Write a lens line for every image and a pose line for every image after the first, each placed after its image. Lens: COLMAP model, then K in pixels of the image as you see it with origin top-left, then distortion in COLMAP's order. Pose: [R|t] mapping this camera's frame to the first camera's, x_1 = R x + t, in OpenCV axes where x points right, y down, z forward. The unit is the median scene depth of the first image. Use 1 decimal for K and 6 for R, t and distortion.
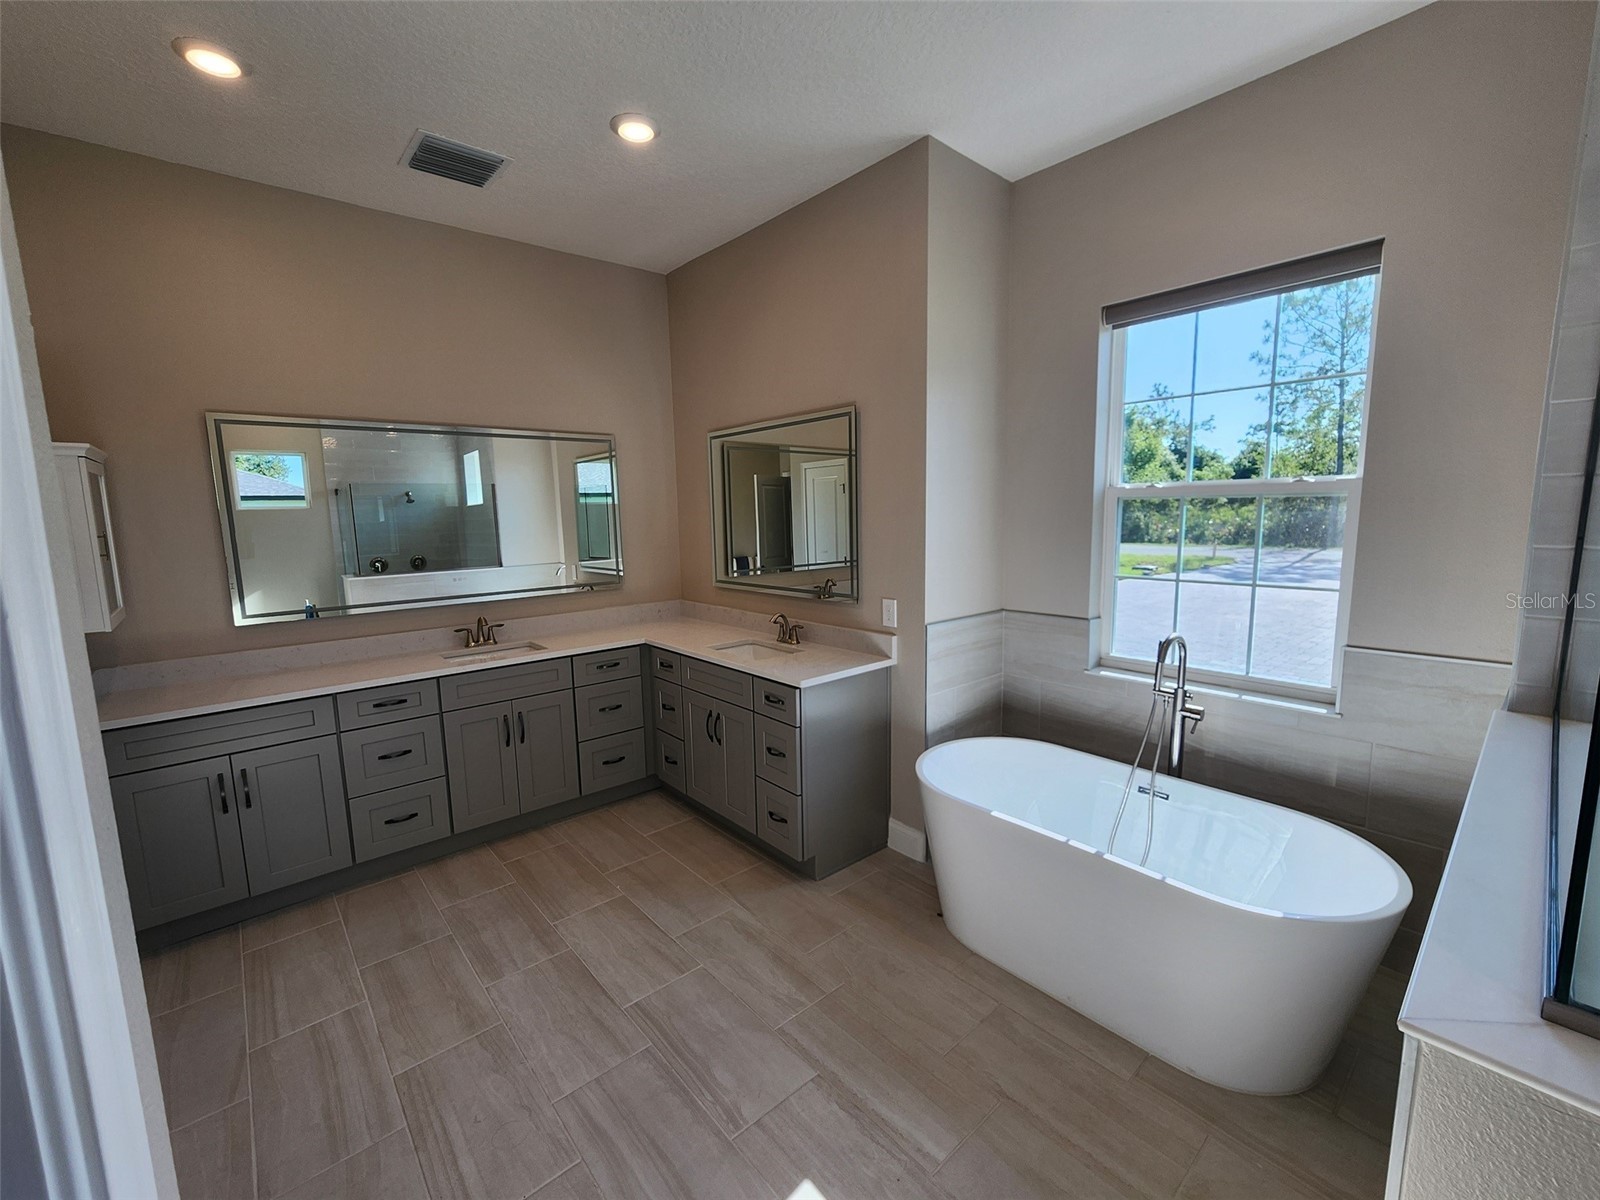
lens RADIAL K [[662.4, 0, 803.2], [0, 662.4, 598.3], [0, 0, 1]] dist [-0.001828, 0.000853]
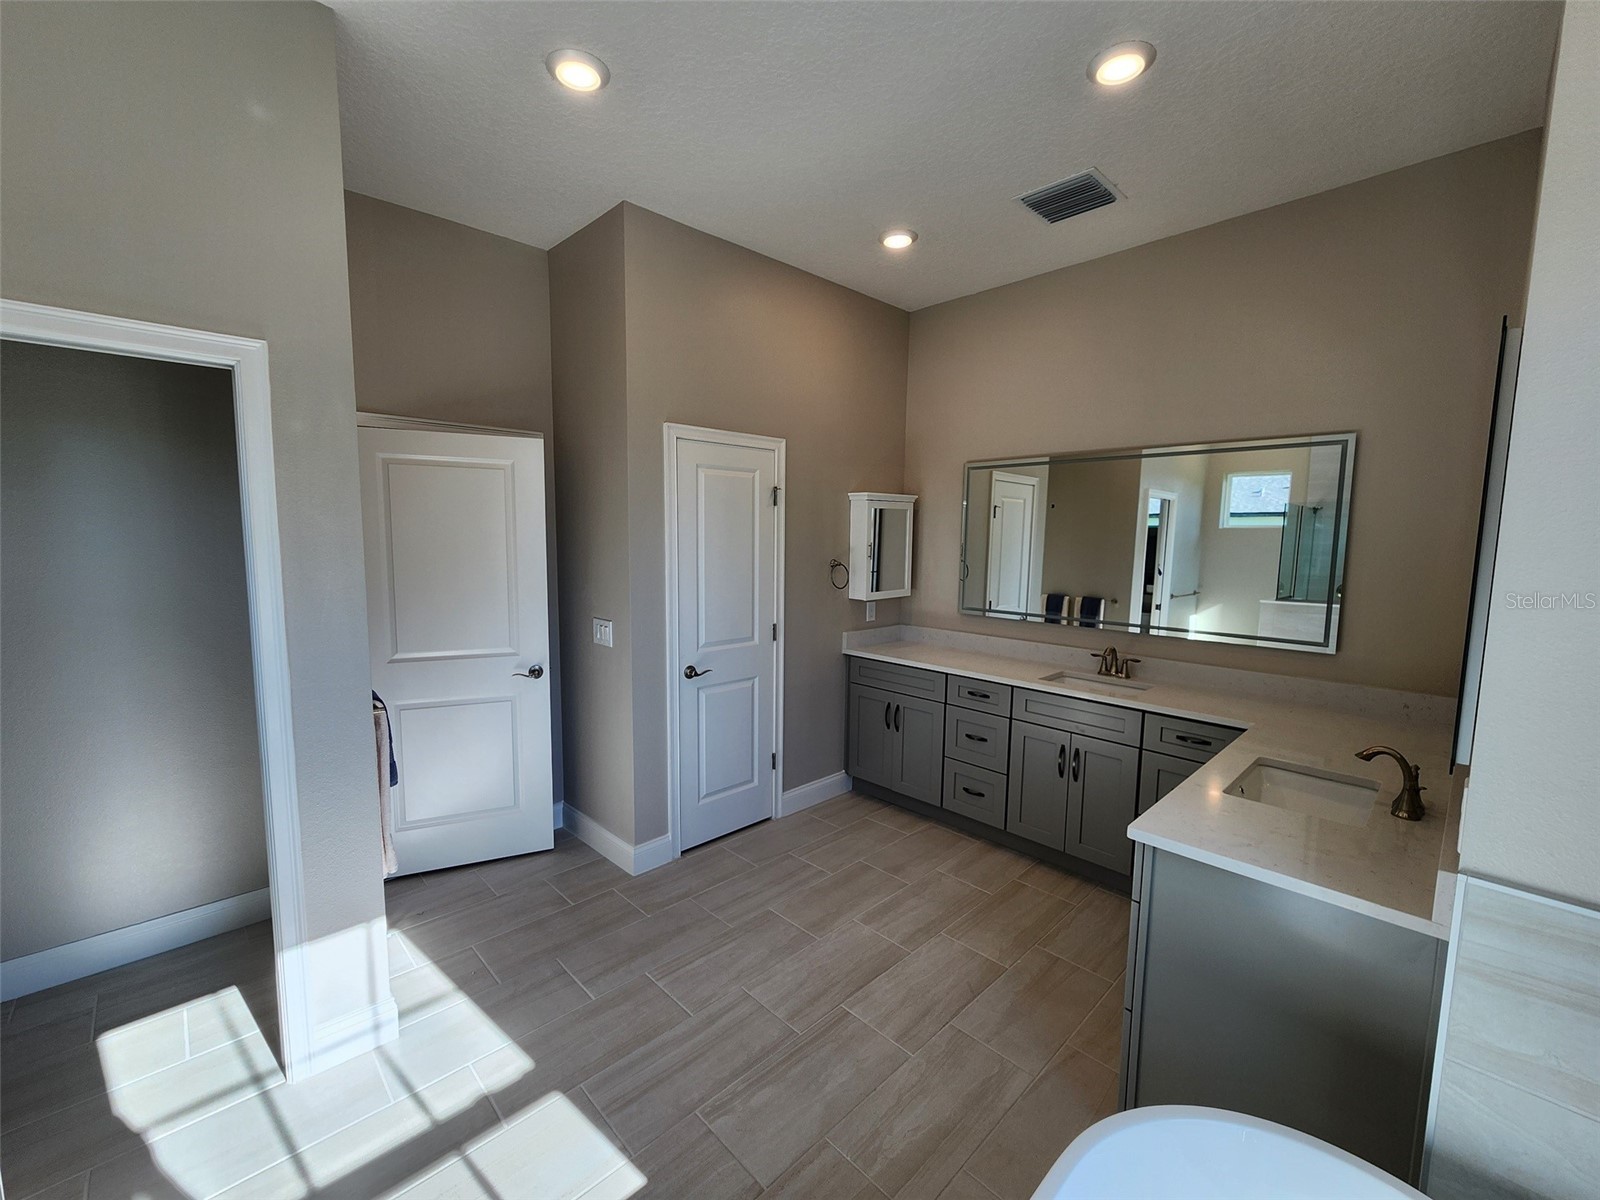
lens RADIAL K [[662.4, 0, 803.2], [0, 662.4, 598.3], [0, 0, 1]] dist [-0.001828, 0.000853]
pose [[0.054951, 0.124318, -0.990720, 0.618131], [-0.146479, 0.982488, 0.115160, -0.121903], [0.987686, 0.138791, 0.072198, 0.683598]]
